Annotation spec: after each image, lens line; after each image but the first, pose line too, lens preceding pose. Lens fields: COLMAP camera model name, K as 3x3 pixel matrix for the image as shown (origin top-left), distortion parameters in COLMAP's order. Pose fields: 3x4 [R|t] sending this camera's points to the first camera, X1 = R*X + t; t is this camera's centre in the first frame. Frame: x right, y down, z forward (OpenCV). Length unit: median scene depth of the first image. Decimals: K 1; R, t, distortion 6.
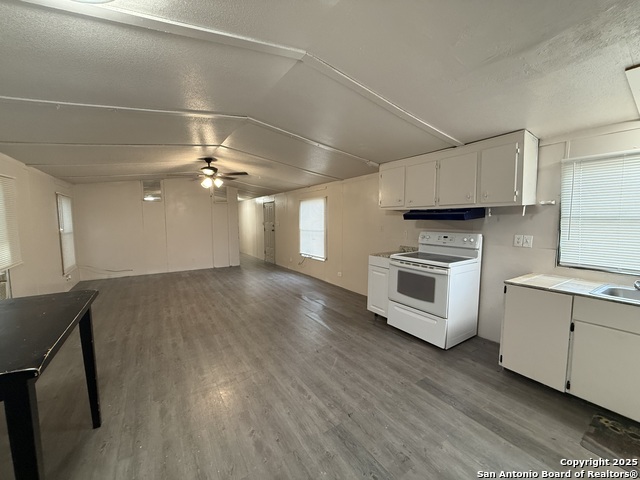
lens RADIAL K [[252.7, 0, 318.0], [0, 252.7, 239.4], [0, 0, 1]] dist [-0.000610, 0.000015]
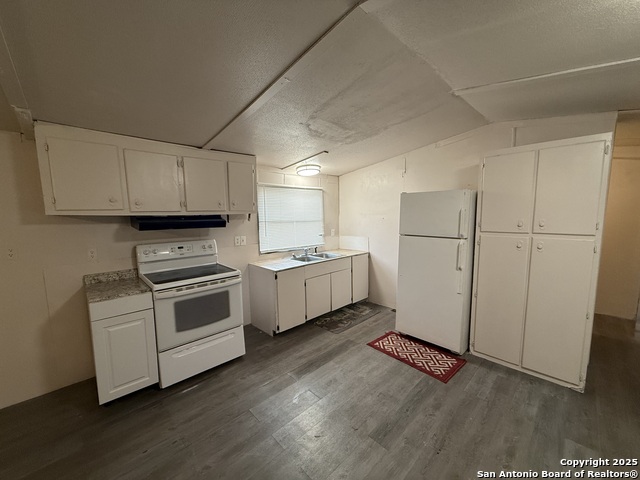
lens RADIAL K [[252.7, 0, 318.1], [0, 252.7, 239.5], [0, 0, 1]] dist [-0.000610, 0.000015]
pose [[-0.182382, -0.102828, 0.977836, -0.478888], [0.088966, 0.988711, 0.120565, -0.113572], [-0.979195, 0.108983, -0.171175, 0.794356]]
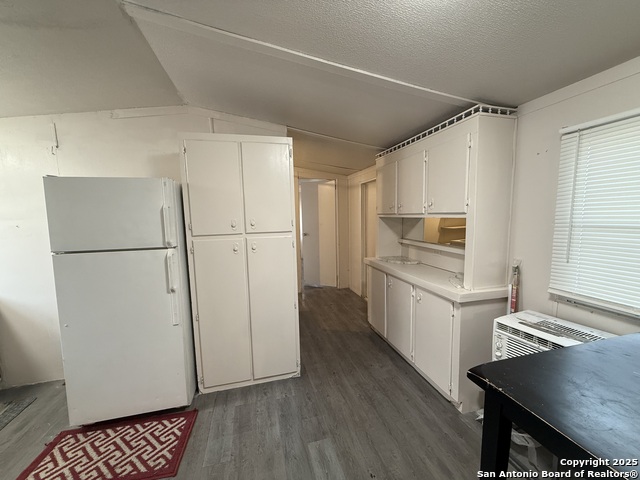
lens RADIAL K [[252.7, 0, 319.3], [0, 252.7, 241.7], [0, 0, 1]] dist [-0.000610, 0.000015]
pose [[-0.948236, -0.012315, 0.317327, -0.257178], [0.047695, 0.982391, 0.180646, -0.076152], [-0.313964, 0.186430, -0.930951, 0.613444]]
